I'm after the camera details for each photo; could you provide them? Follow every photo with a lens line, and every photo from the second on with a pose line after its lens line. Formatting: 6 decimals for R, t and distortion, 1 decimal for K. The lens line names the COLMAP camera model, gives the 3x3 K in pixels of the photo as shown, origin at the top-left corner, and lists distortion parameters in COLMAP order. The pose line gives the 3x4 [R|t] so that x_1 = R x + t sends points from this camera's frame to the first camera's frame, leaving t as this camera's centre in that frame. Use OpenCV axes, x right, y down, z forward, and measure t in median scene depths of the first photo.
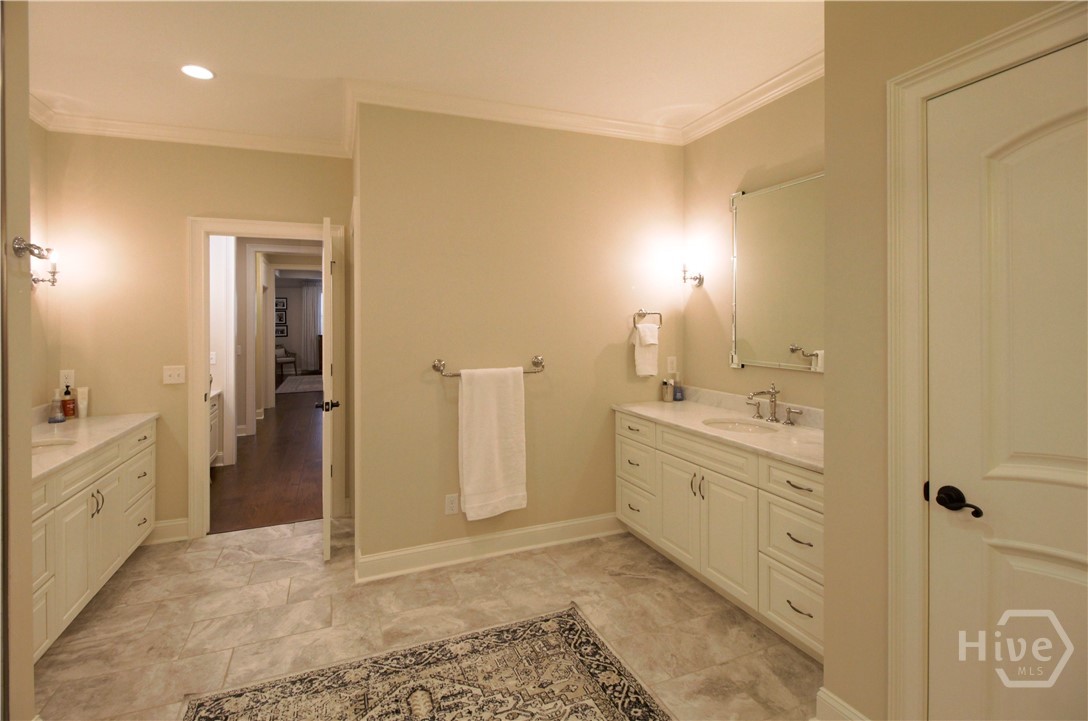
lens RADIAL K [[530.5, 0, 545.4], [0, 530.5, 312.4], [0, 0, 1]] dist [0.004767, -0.001006]
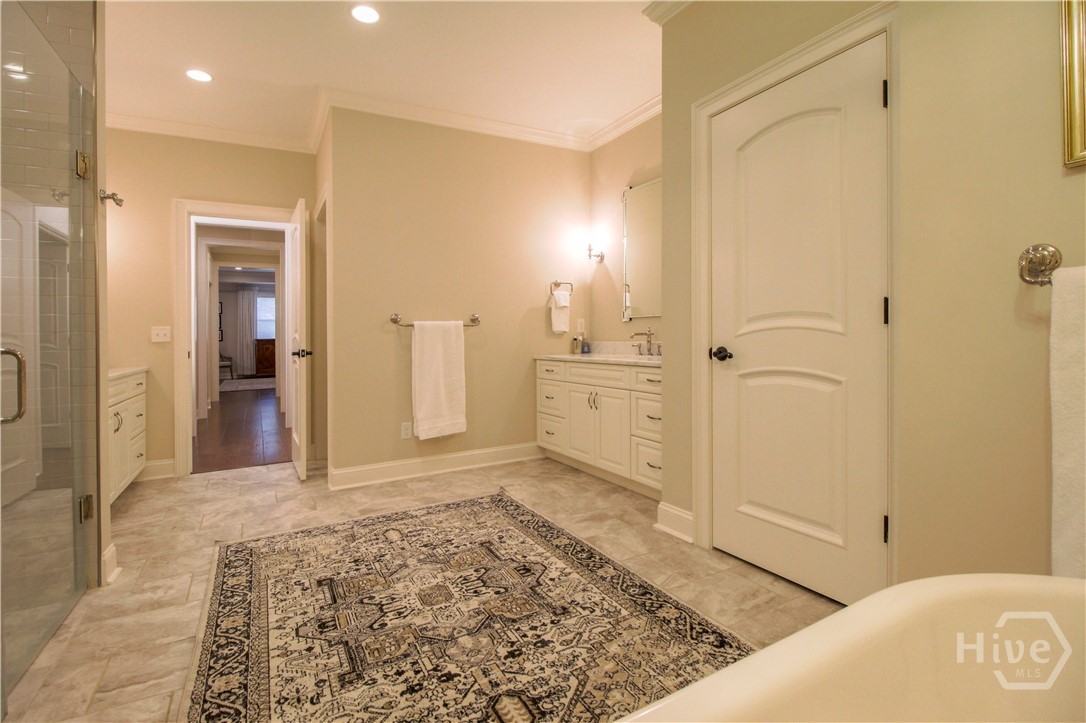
lens RADIAL K [[533.3, 0, 541.3], [0, 533.3, 344.2], [0, 0, 1]] dist [-0.005975, -0.000394]
pose [[0.993799, -0.002487, 0.111164, 0.001938], [-0.000980, 0.999515, 0.031118, 0.120760], [-0.111187, -0.031034, 0.993315, -0.302071]]
